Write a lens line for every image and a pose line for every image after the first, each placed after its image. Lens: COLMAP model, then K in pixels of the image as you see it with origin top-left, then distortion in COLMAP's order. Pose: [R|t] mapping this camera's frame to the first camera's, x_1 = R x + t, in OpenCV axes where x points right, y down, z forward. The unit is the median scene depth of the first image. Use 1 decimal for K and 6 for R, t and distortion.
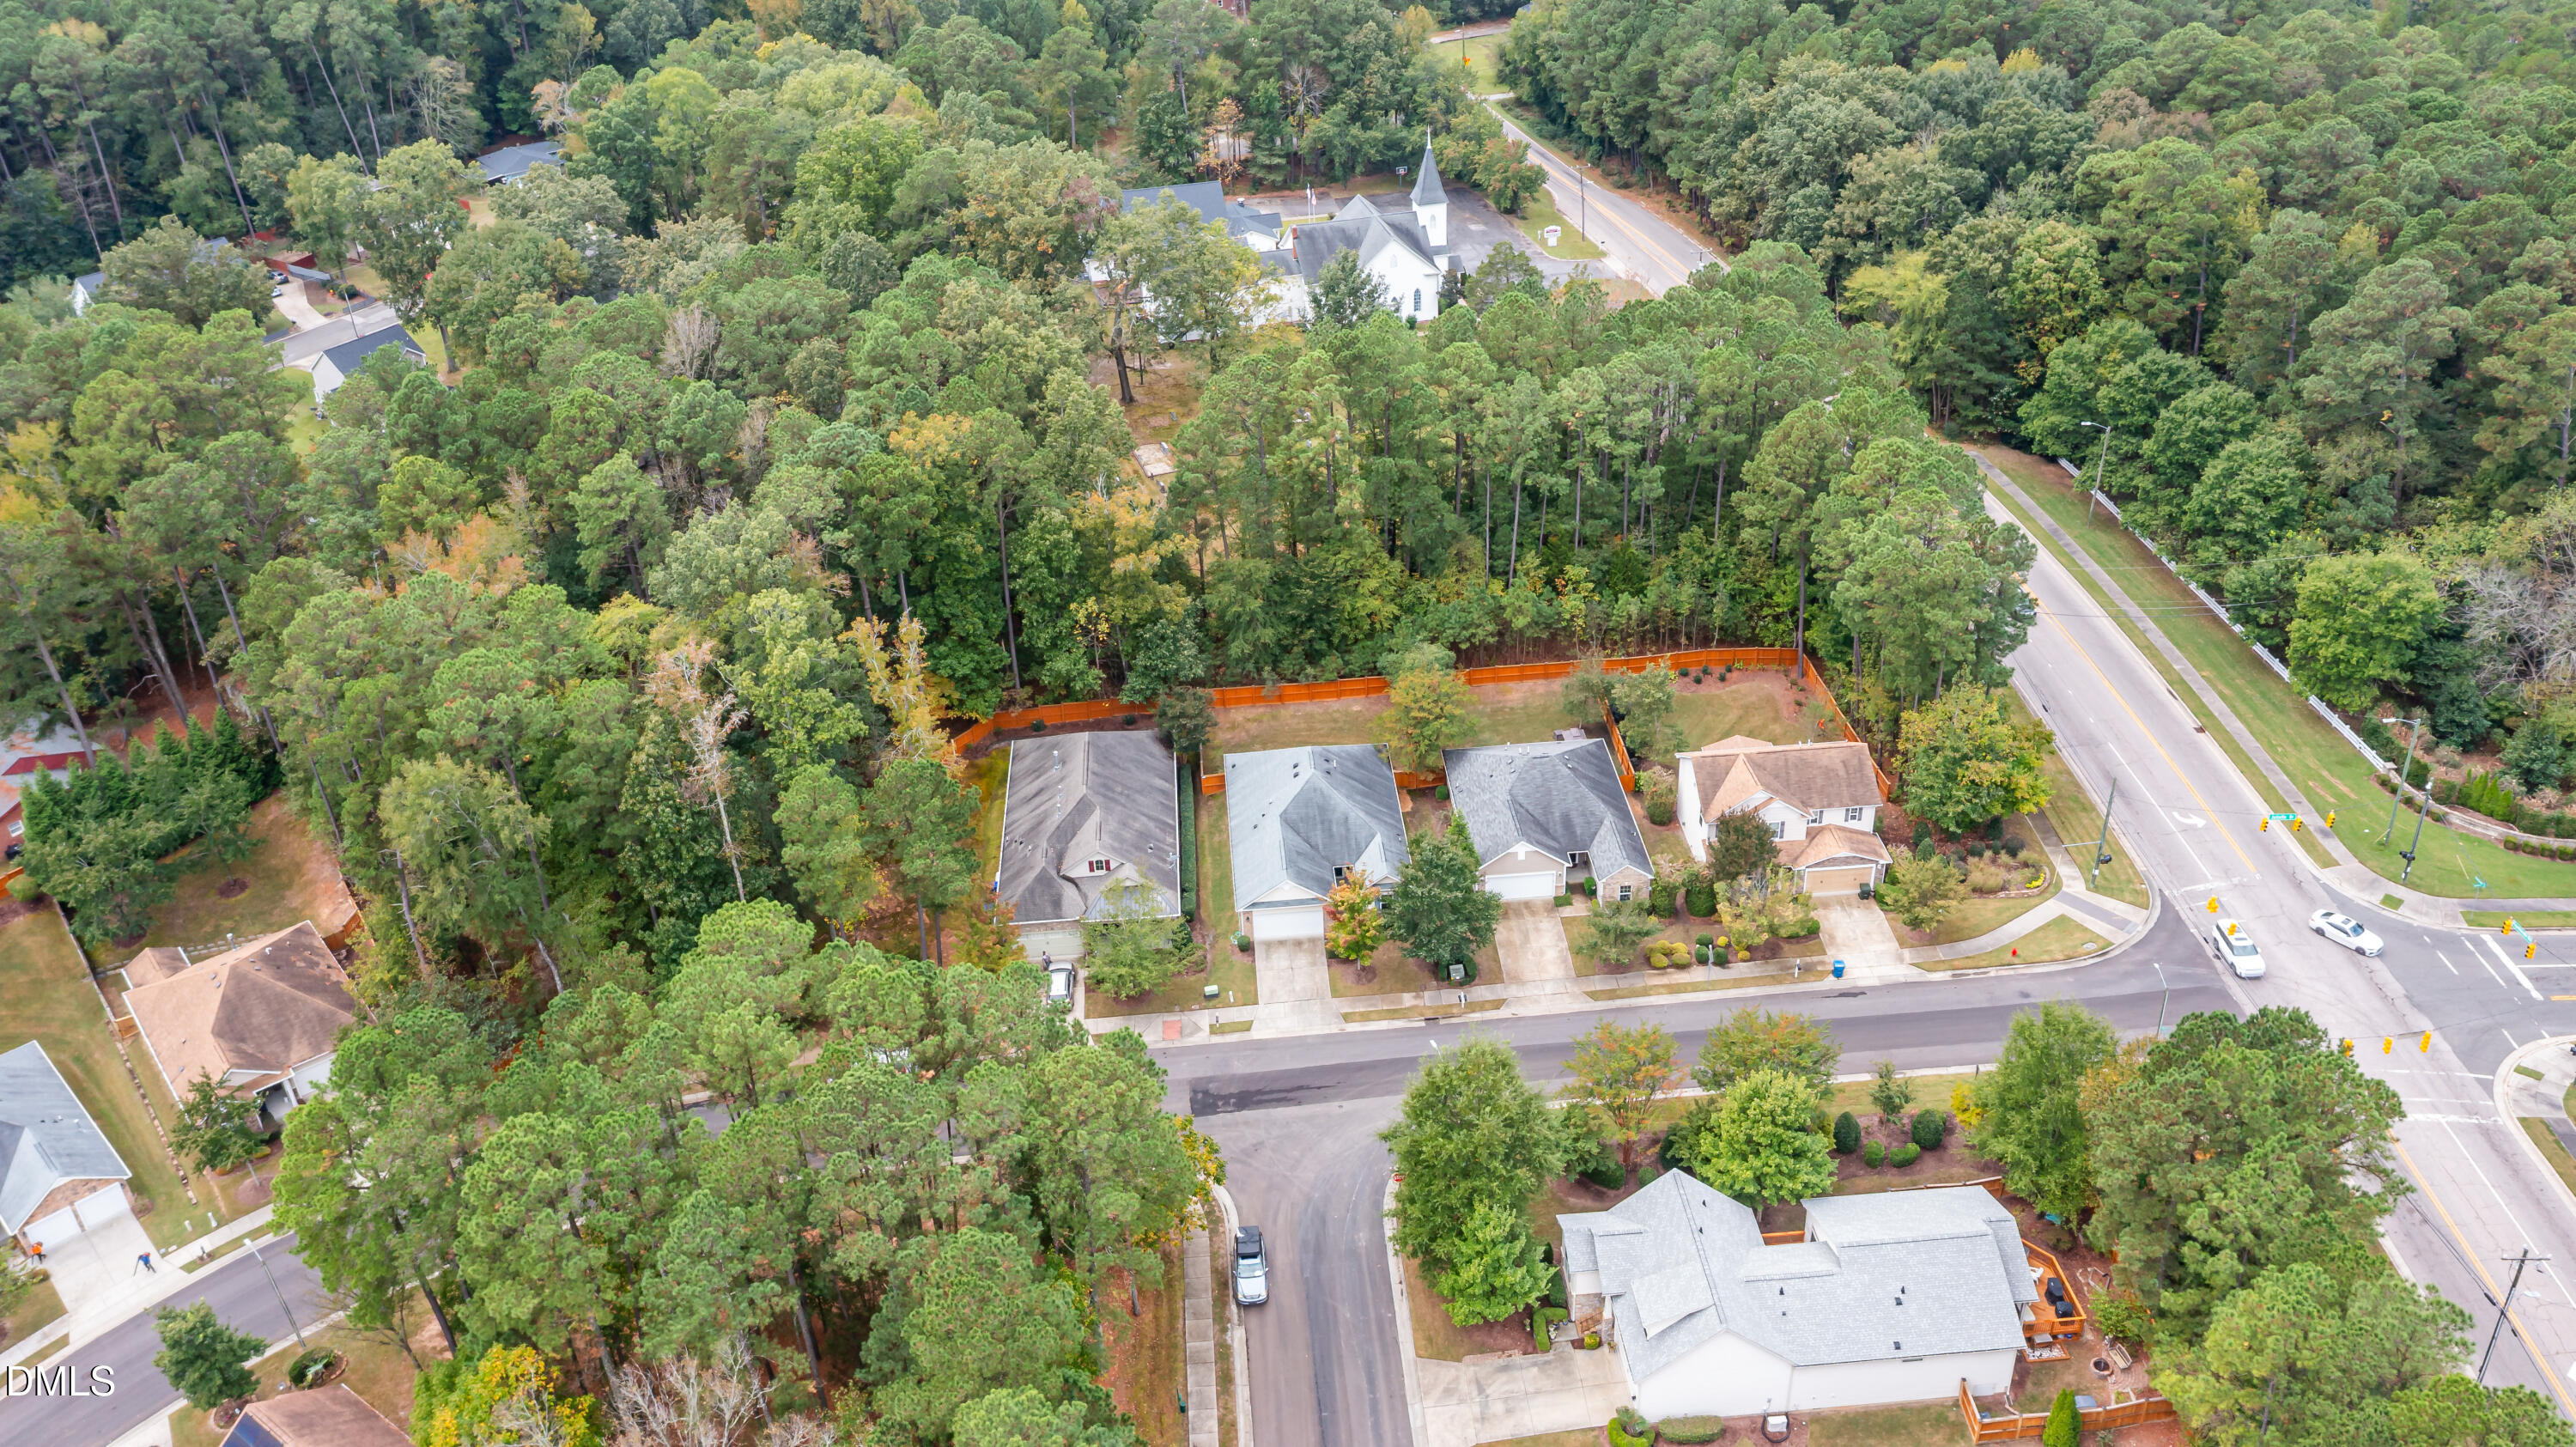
lens RADIAL K [[2051.7, 0, 1288.0], [0, 2051.7, 723.5], [0, 0, 1]] dist [-0.008396, 0.003016]
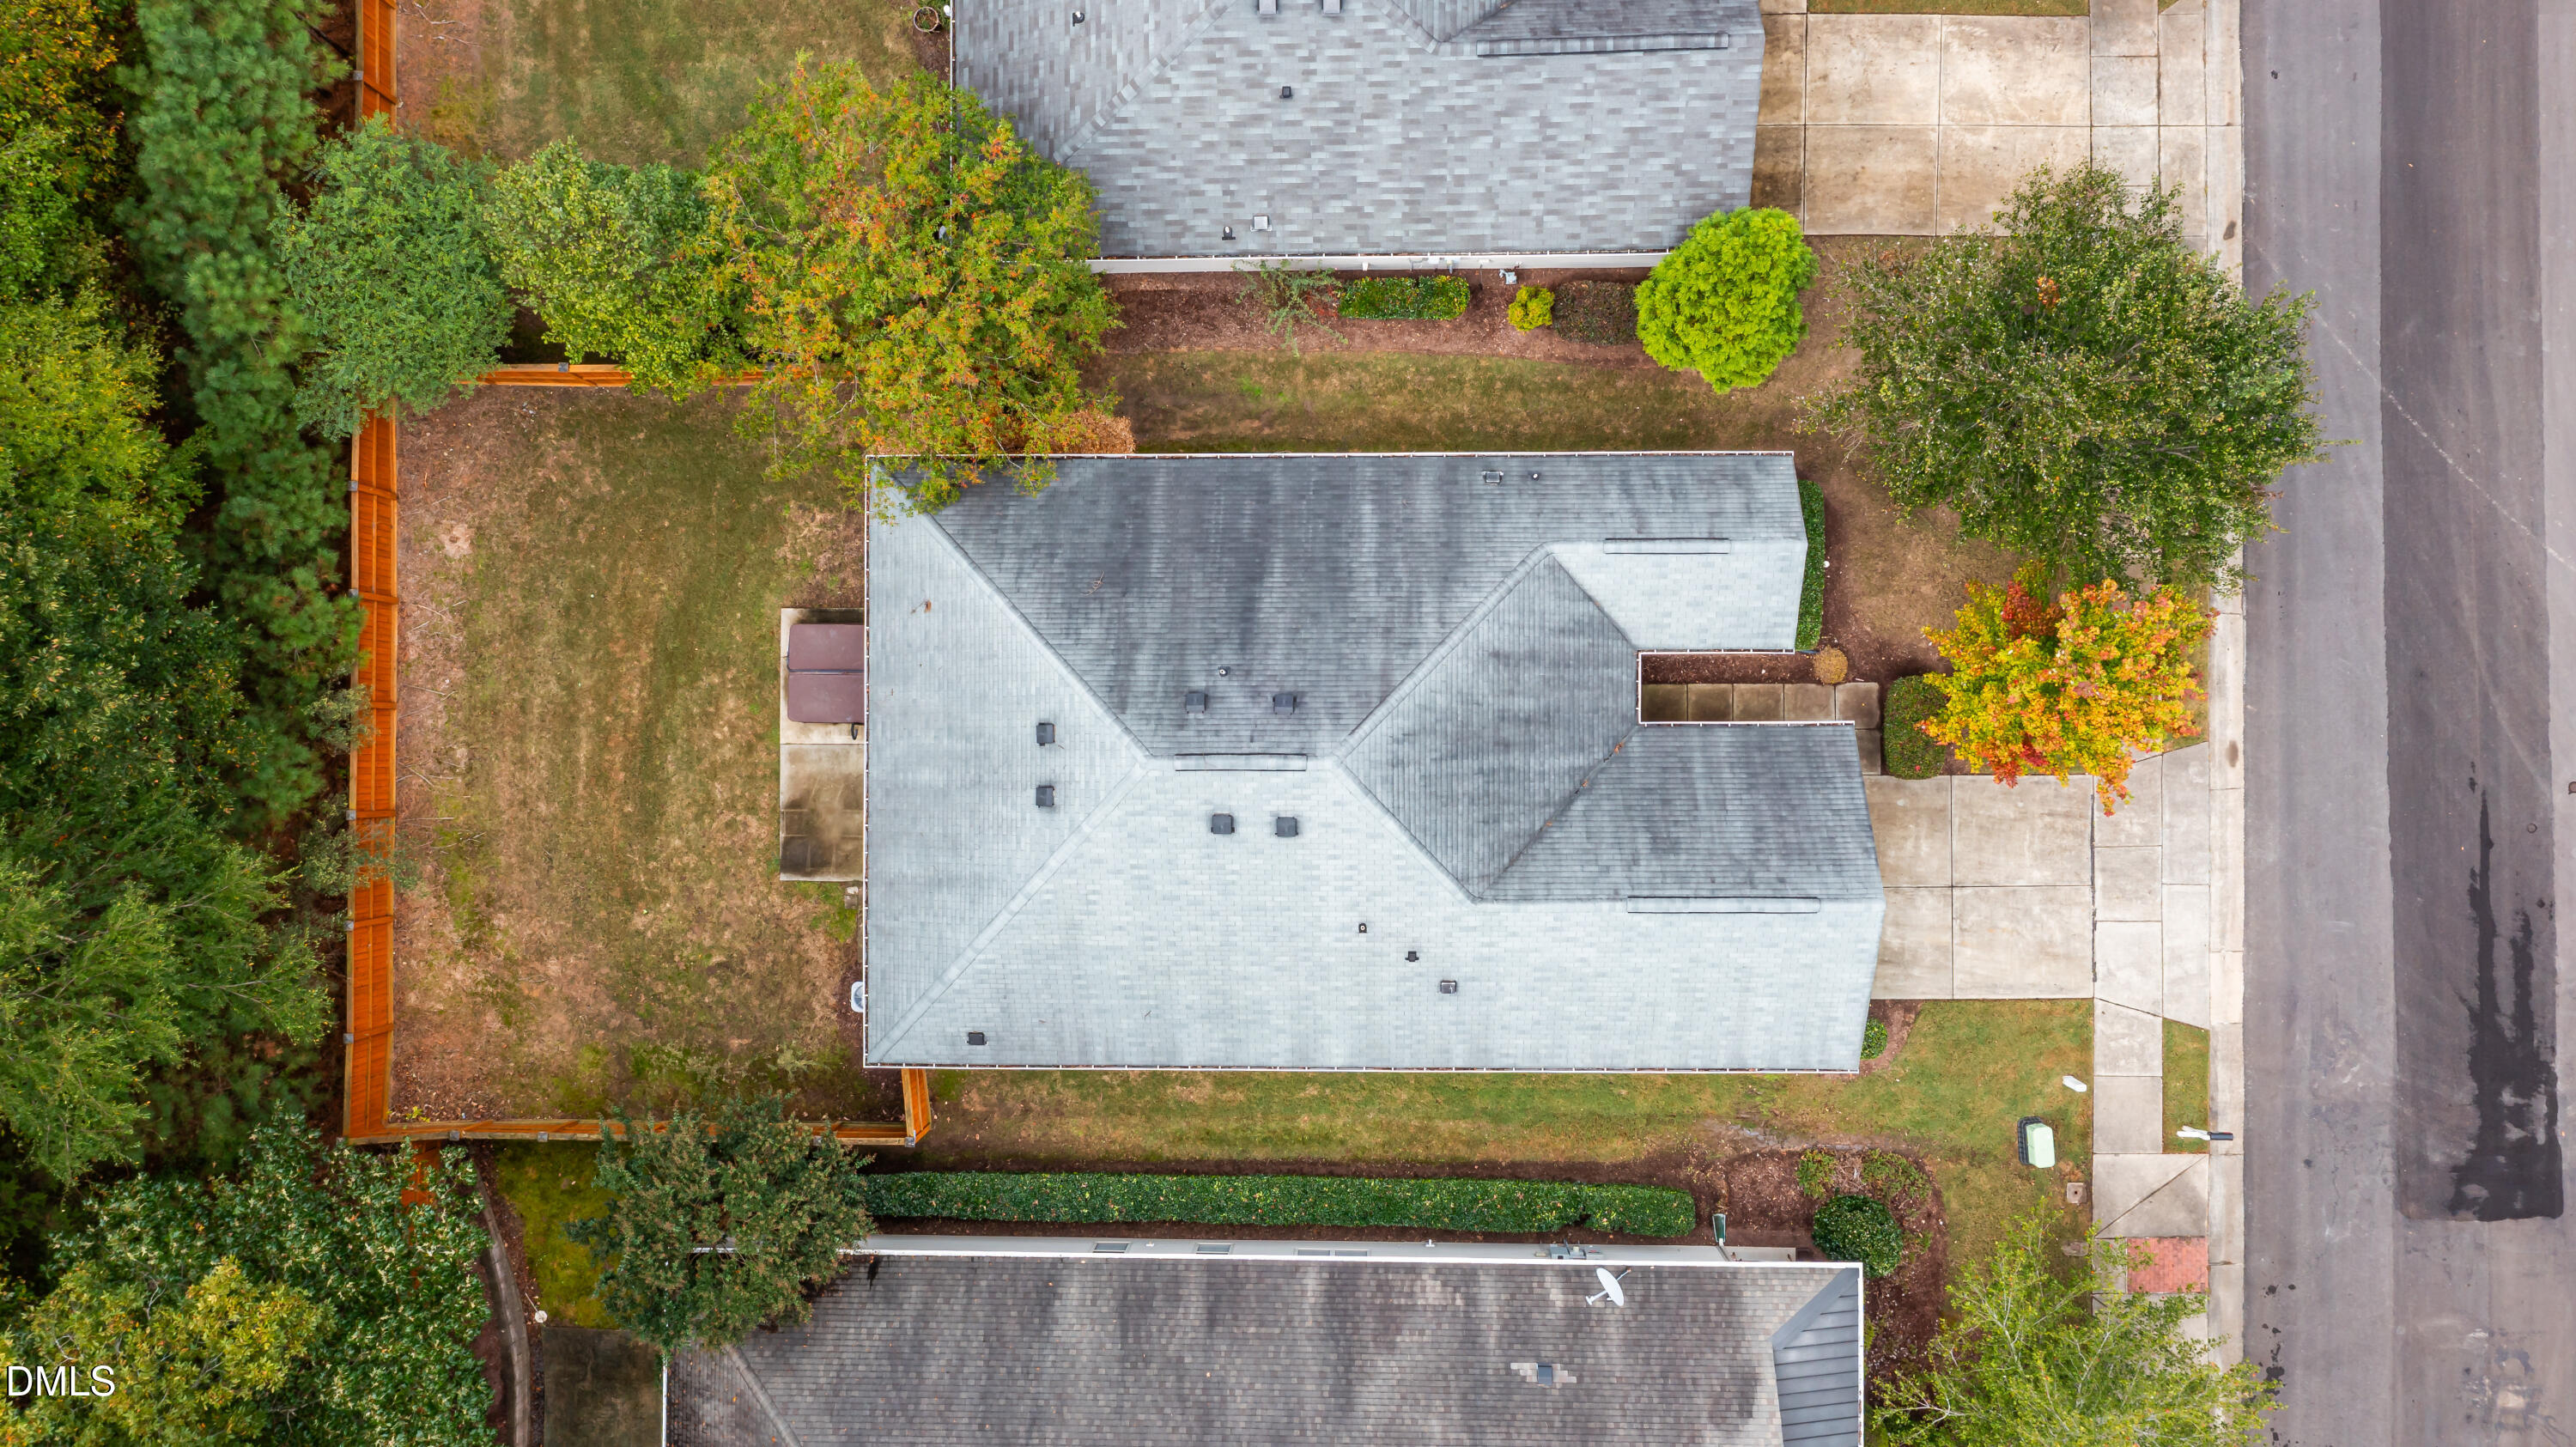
lens RADIAL K [[2051.7, 0, 1288.0], [0, 2051.7, 723.5], [0, 0, 1]] dist [-0.008396, 0.003016]
pose [[0.064313, -0.996246, 0.057947, 0.002161], [0.554725, 0.083959, 0.827787, -0.195347], [-0.829545, -0.021093, 0.558042, 0.873643]]
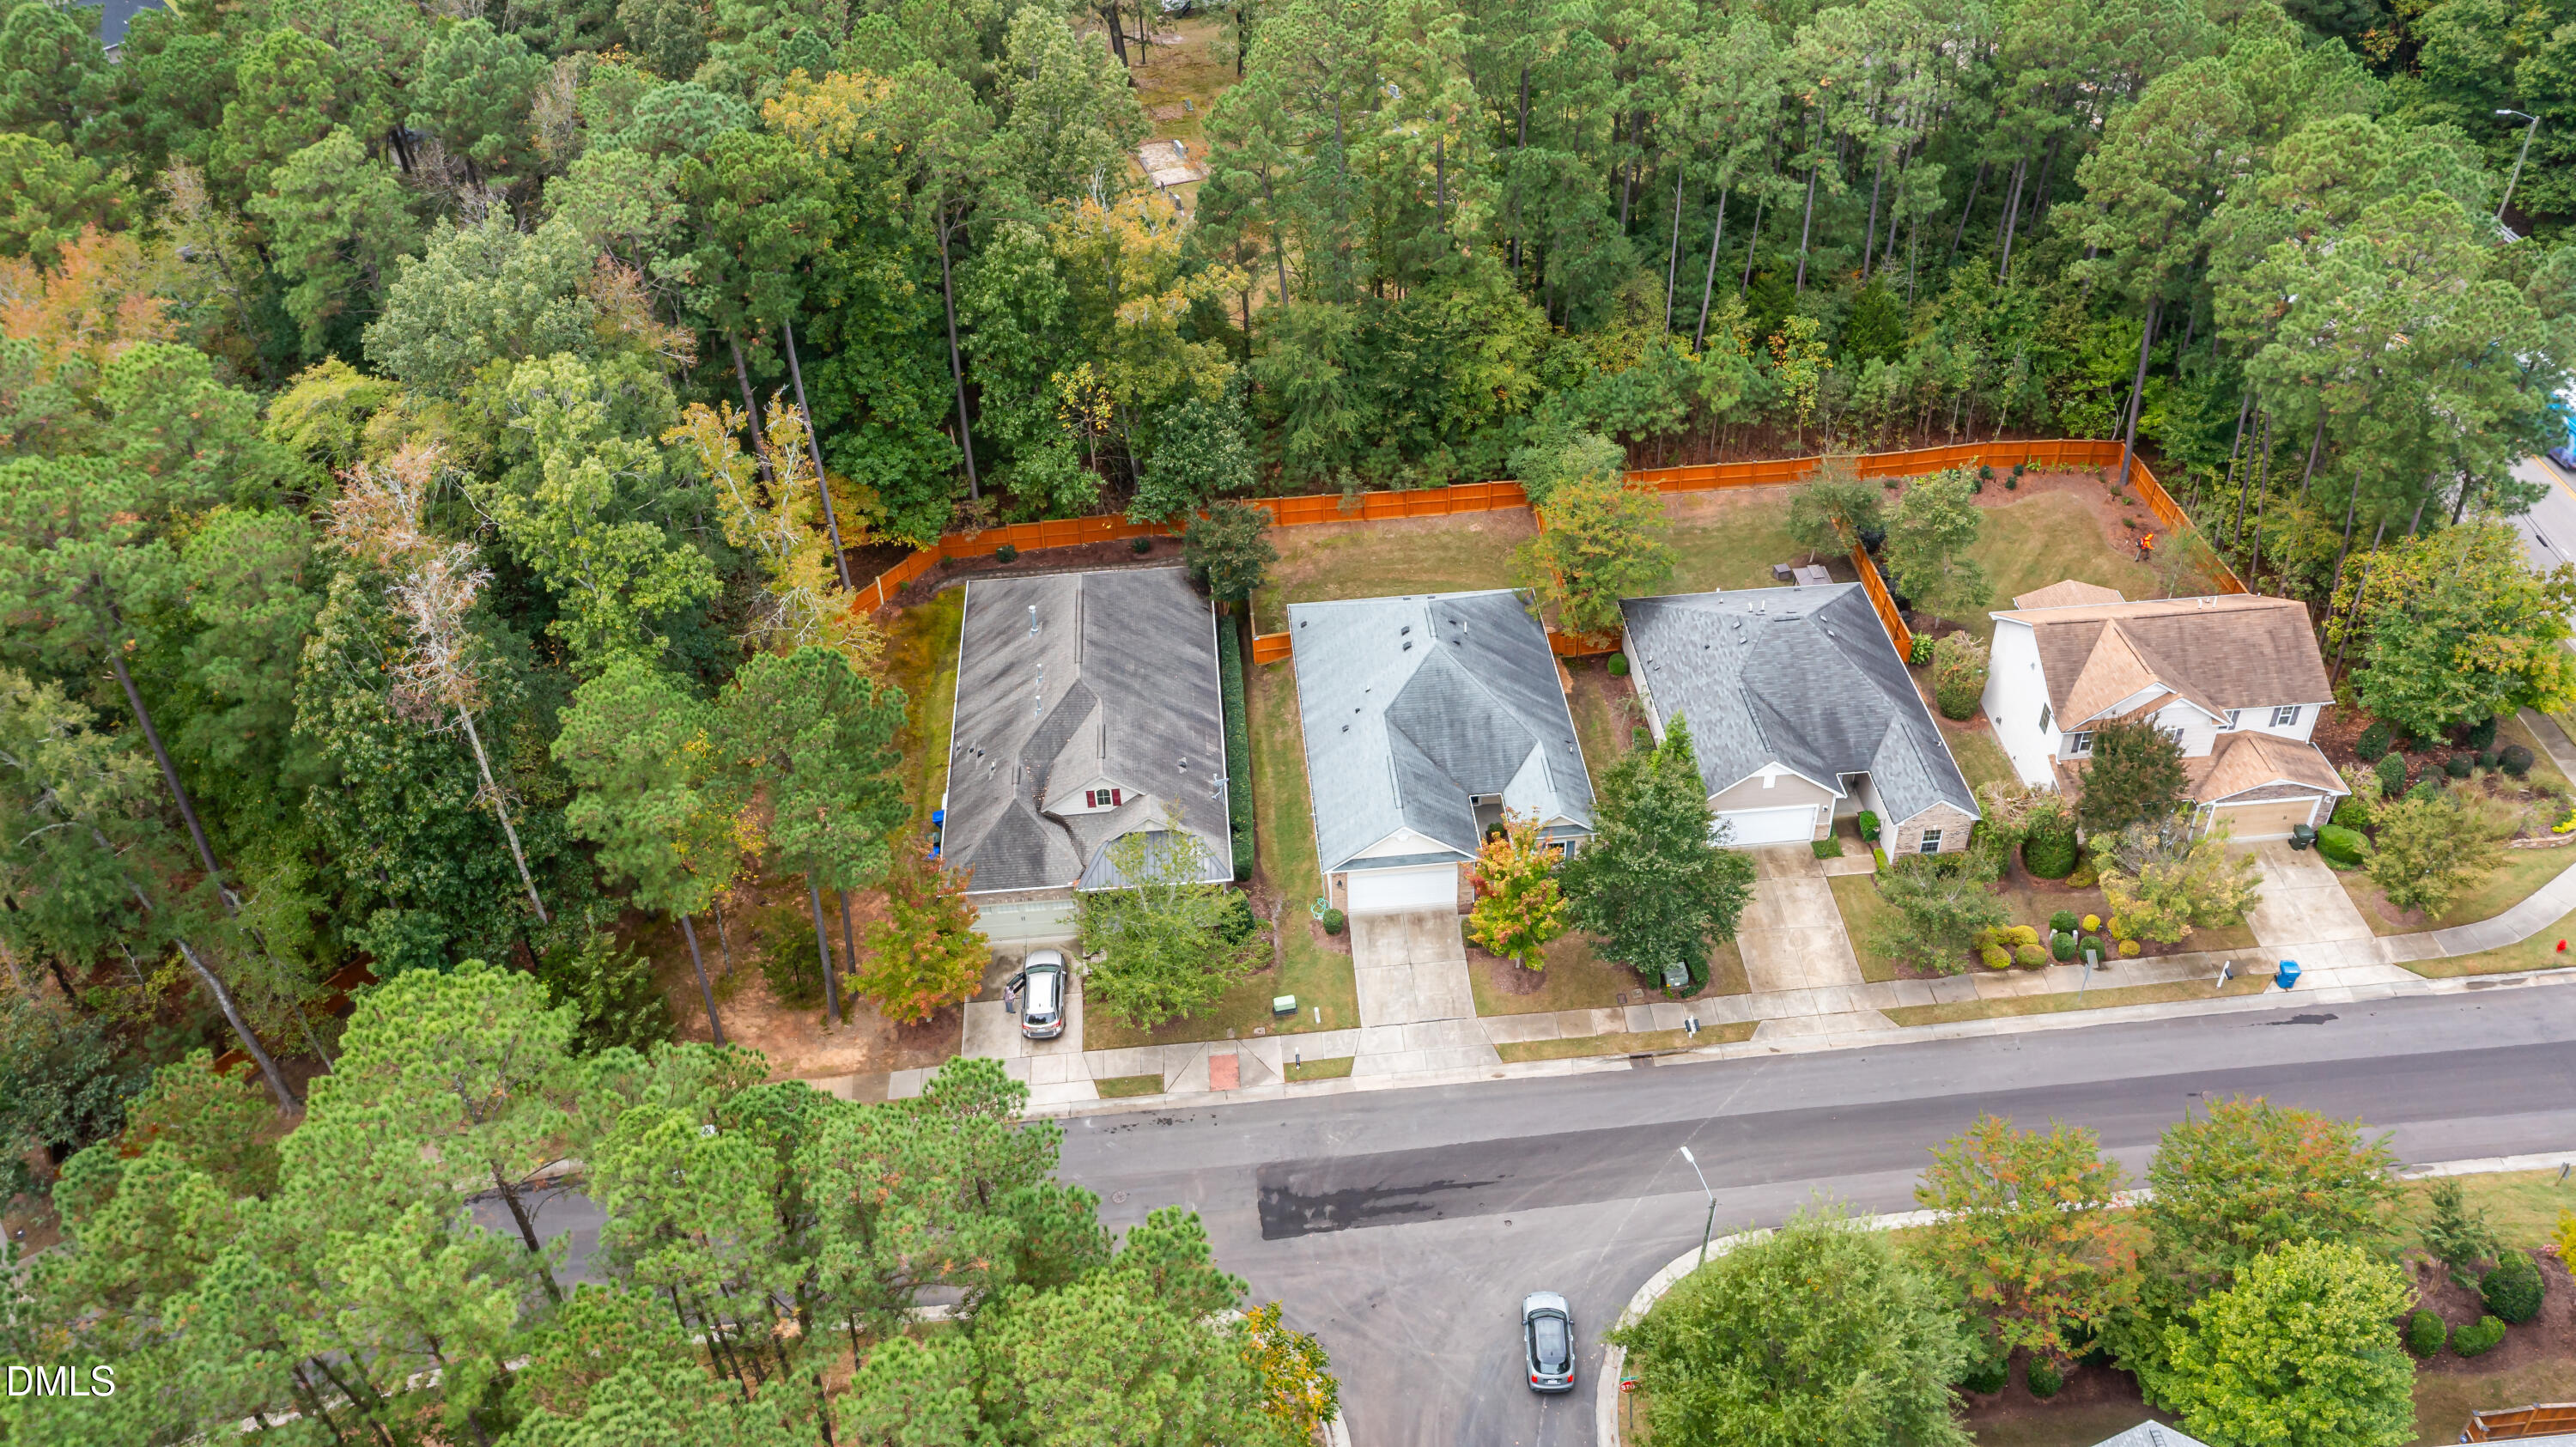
lens RADIAL K [[2051.7, 0, 1288.0], [0, 2051.7, 723.5], [0, 0, 1]] dist [-0.008396, 0.003016]
pose [[0.999956, 0.001552, 0.009291, -0.040157], [-0.002671, 0.992578, 0.121581, -0.029684], [-0.009033, -0.121601, 0.992538, 0.367682]]
